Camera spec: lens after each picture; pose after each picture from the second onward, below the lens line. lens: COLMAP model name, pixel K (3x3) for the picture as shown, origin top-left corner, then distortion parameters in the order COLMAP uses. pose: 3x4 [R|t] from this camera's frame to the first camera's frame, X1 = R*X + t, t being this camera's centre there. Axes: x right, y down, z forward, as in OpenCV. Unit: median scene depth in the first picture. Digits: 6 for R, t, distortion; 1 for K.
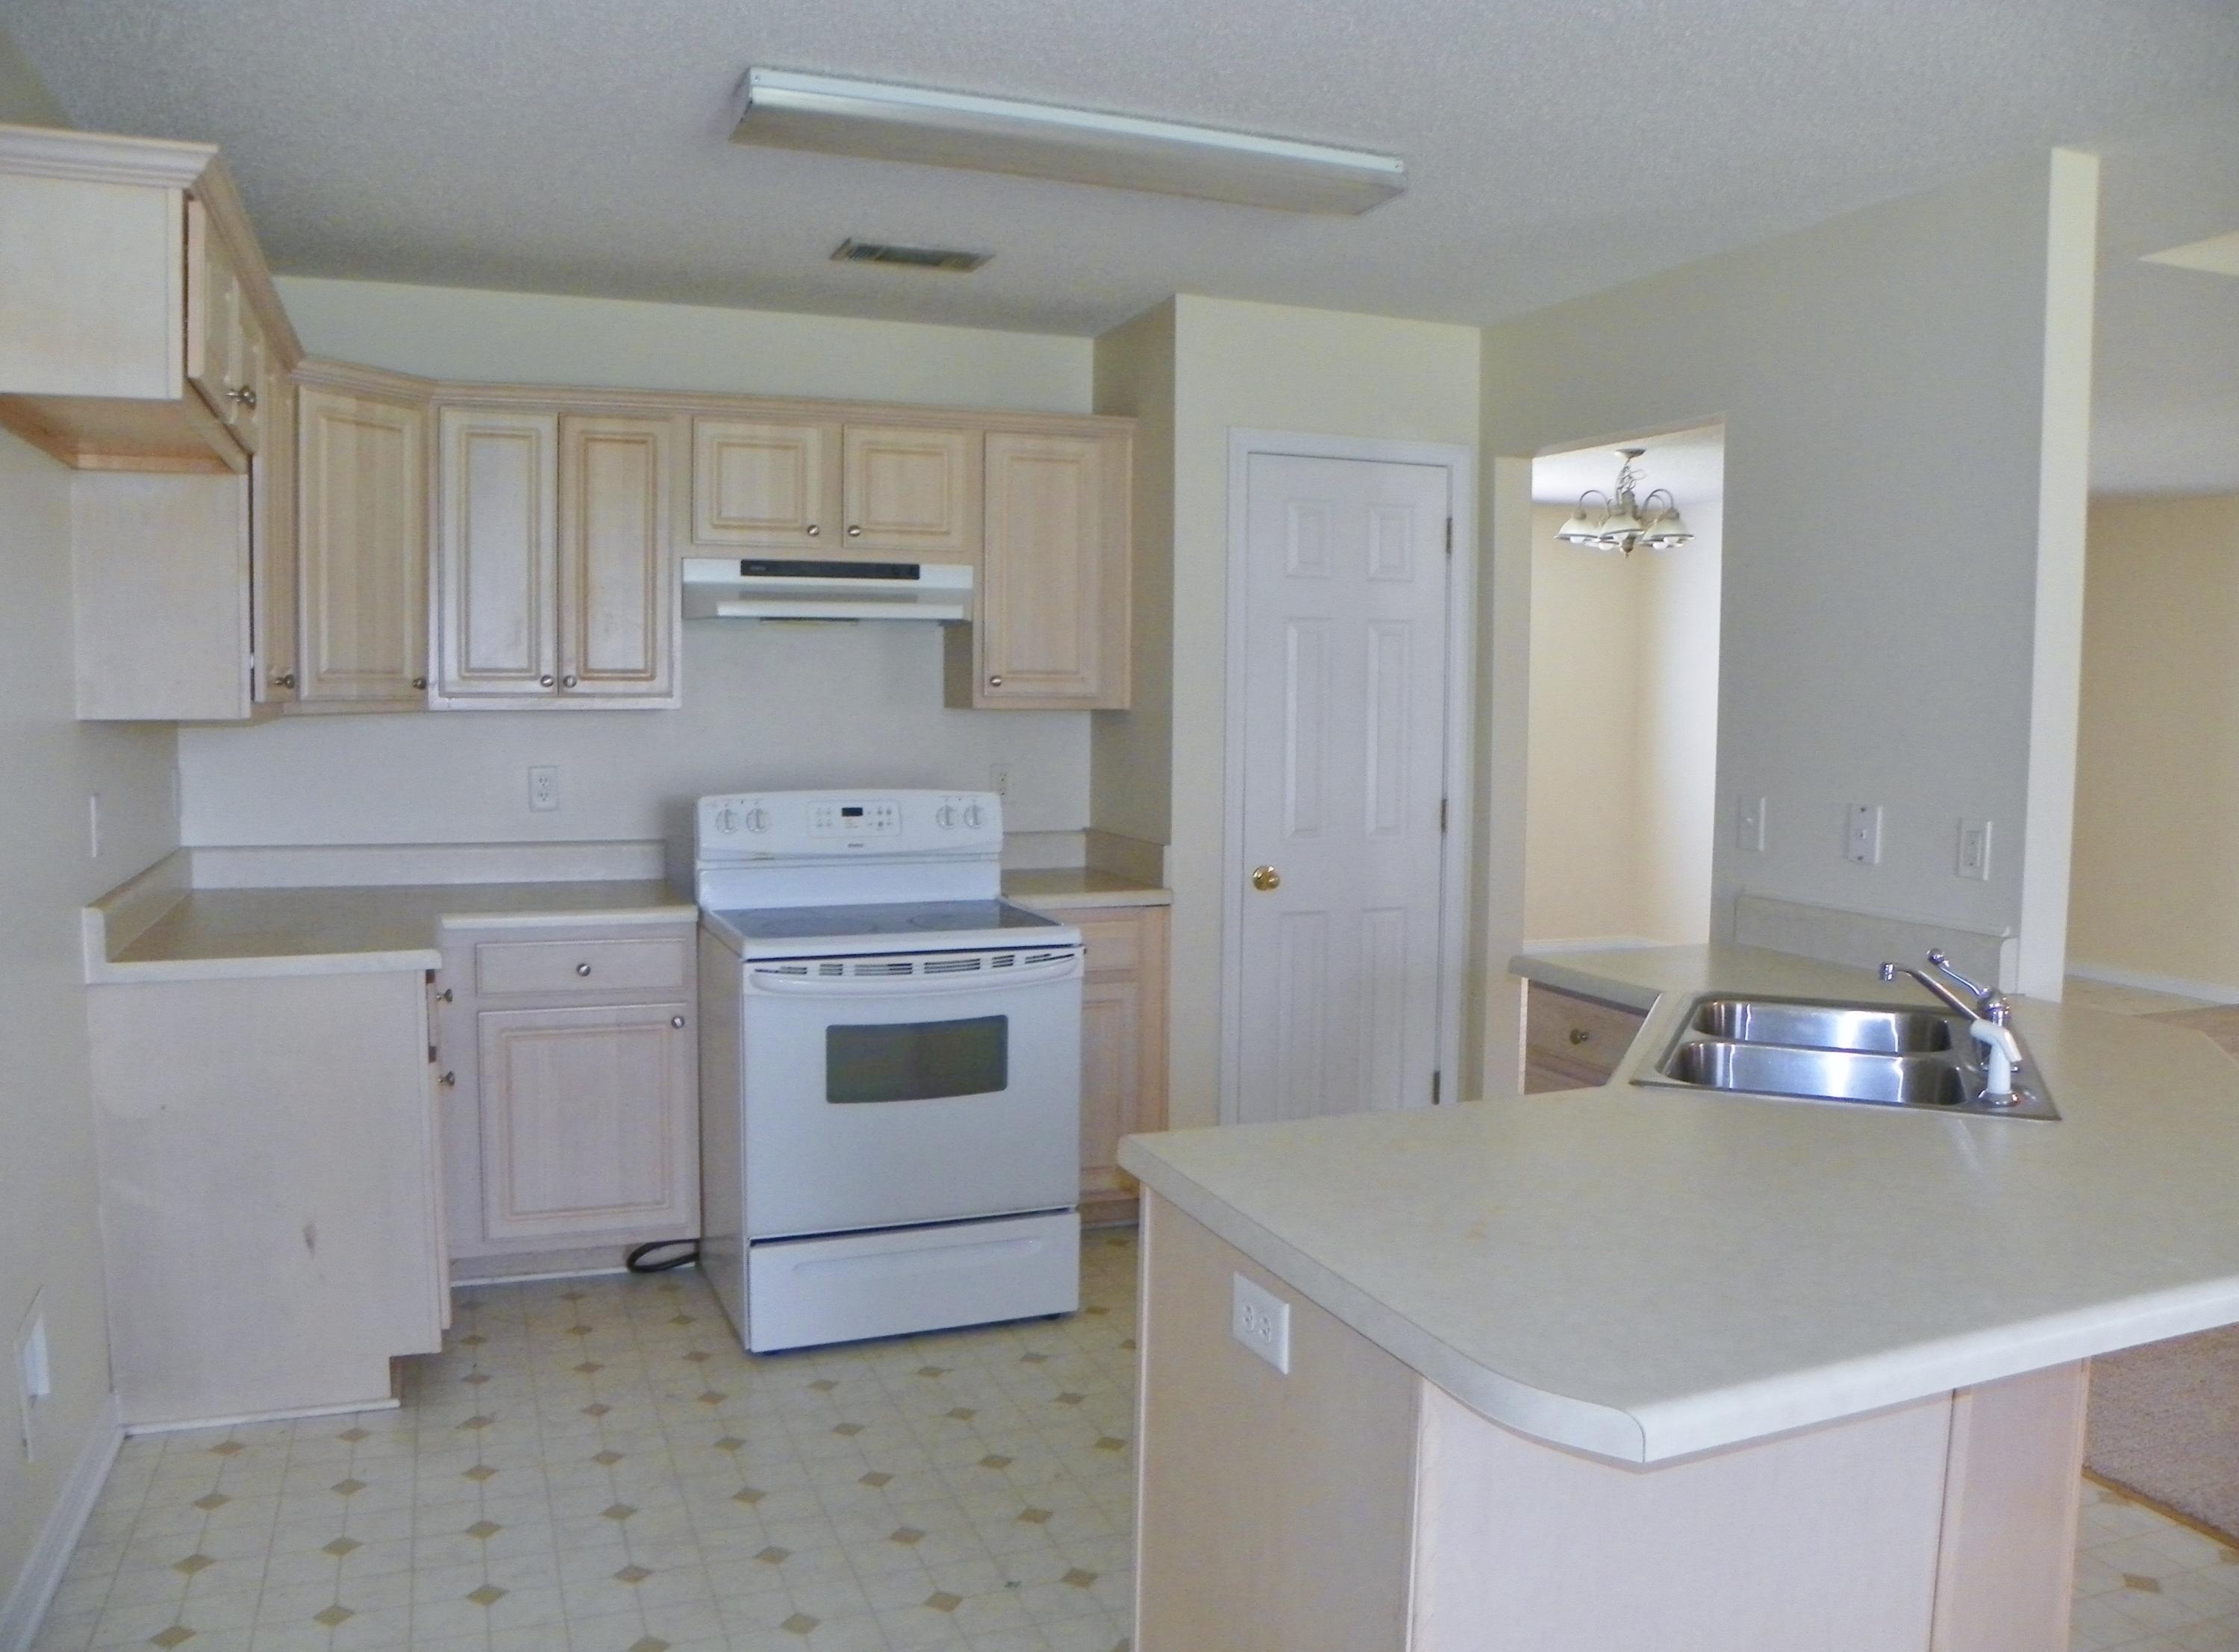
lens RADIAL K [[1718.9, 0, 1117.1], [0, 1718.9, 817.5], [0, 0, 1]] dist [-0.095951, 0.001213]
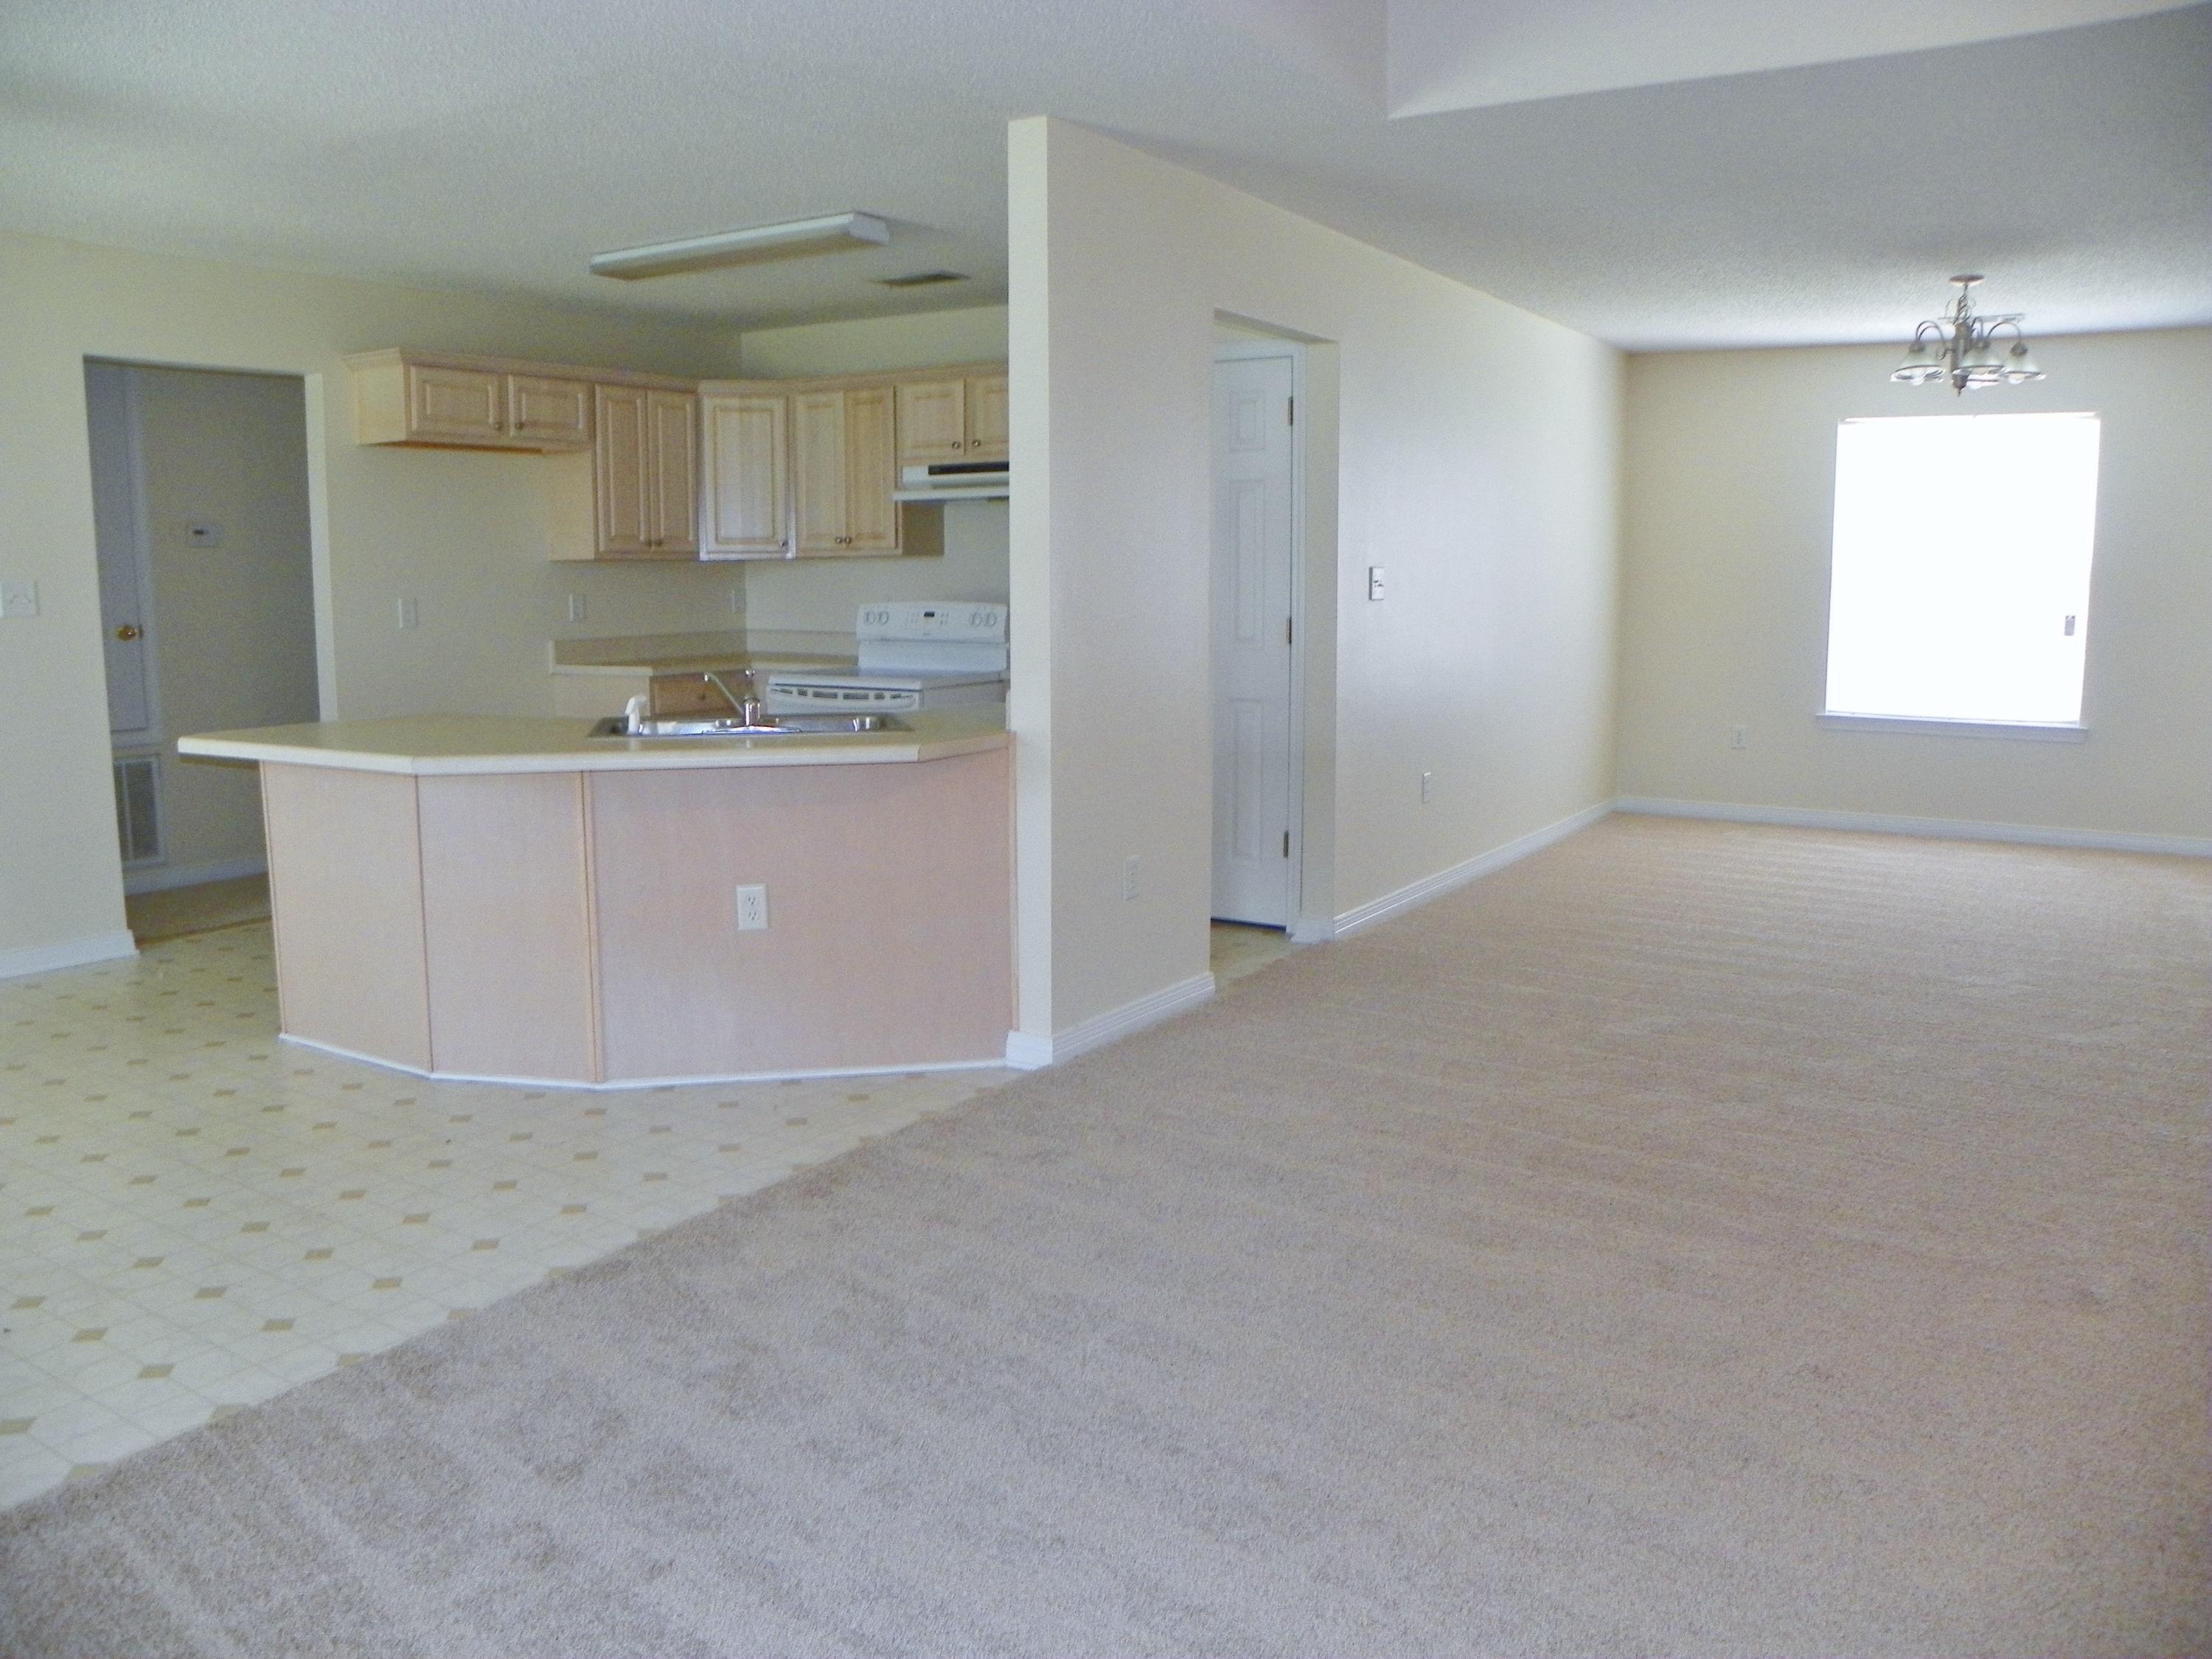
lens RADIAL K [[1684.7, 0, 1088.0], [0, 1684.7, 832.7], [0, 0, 1]] dist [-0.155610, 0.086773]
pose [[0.590986, 0.115406, -0.798384, 1.275646], [-0.054172, 0.993157, 0.103461, 0.030466], [0.804861, -0.017894, 0.593194, 0.150991]]
